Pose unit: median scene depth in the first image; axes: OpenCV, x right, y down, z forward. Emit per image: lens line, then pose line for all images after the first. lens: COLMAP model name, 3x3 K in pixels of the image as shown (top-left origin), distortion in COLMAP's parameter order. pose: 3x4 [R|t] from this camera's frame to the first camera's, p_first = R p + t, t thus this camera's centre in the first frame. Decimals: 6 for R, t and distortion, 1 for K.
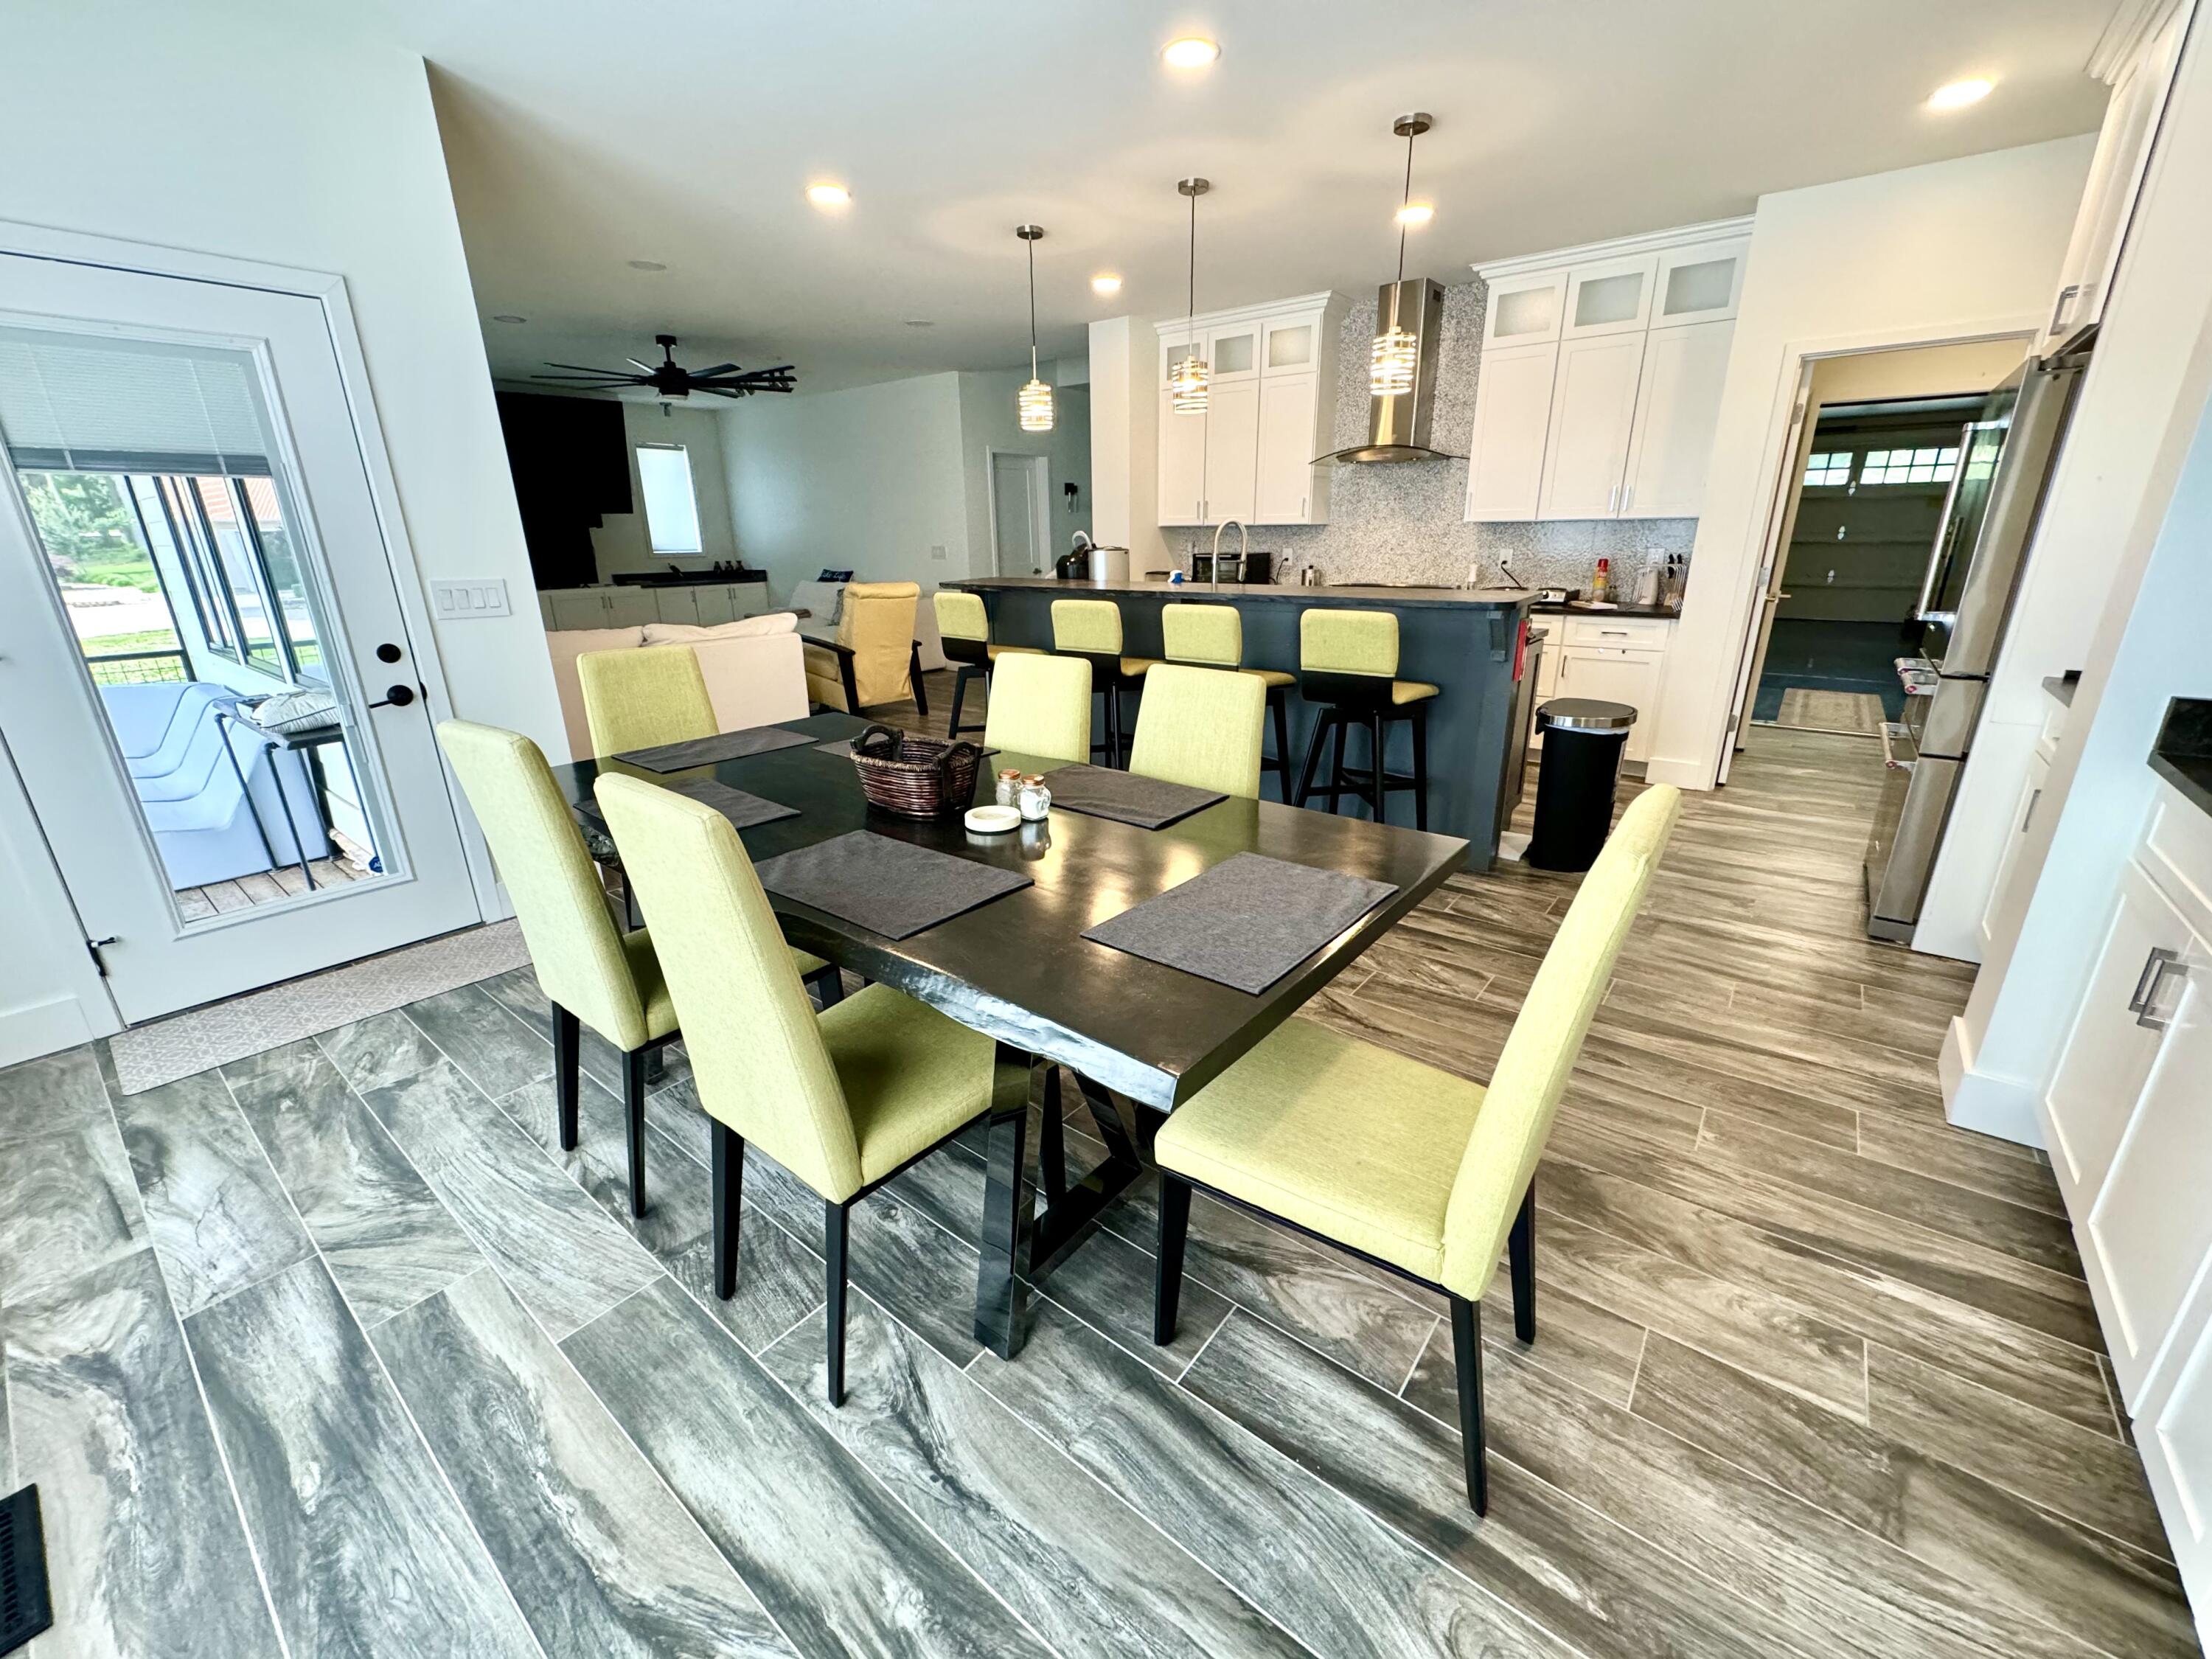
lens RADIAL K [[884.4, 0, 1106.0], [0, 884.4, 829.5], [0, 0, 1]] dist [-0.011872, 0.000065]
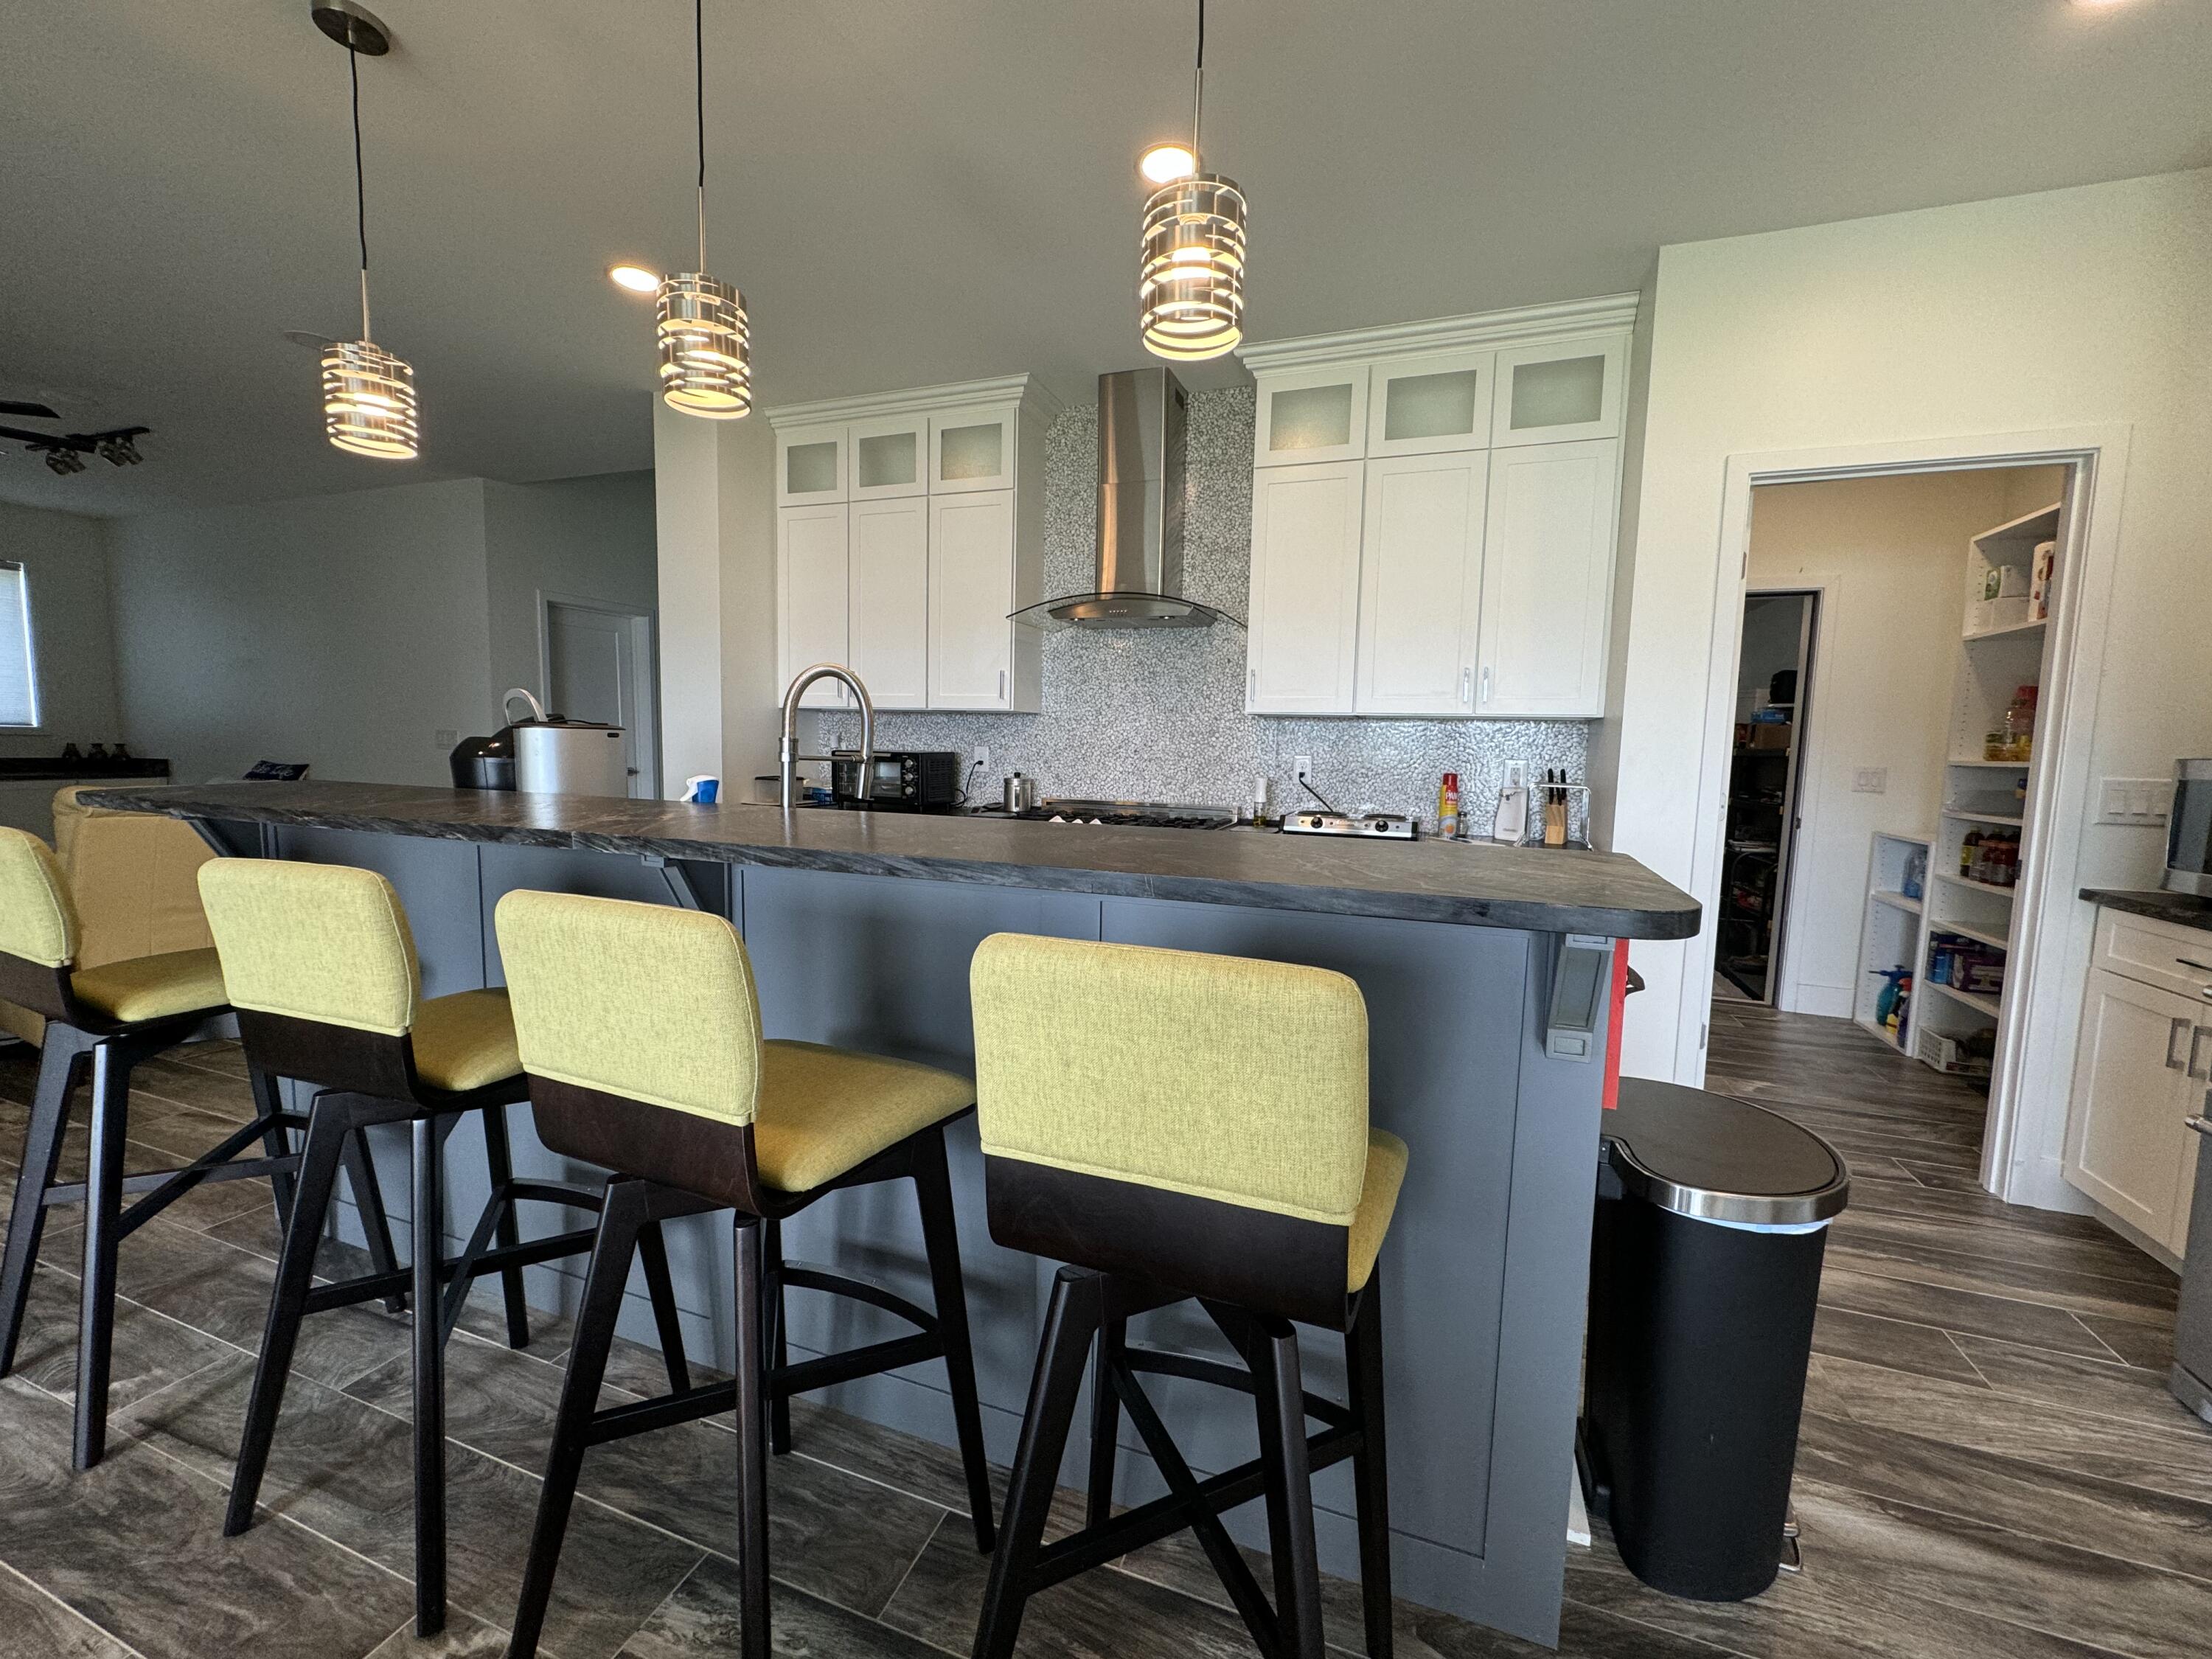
lens RADIAL K [[883.7, 0, 1102.9], [0, 883.7, 830.3], [0, 0, 1]] dist [-0.002924, 0.000630]
pose [[0.951885, 0.004025, 0.306429, 0.099824], [0.064406, 0.974954, -0.212877, -0.123408], [-0.299611, 0.222370, 0.927785, 0.414846]]
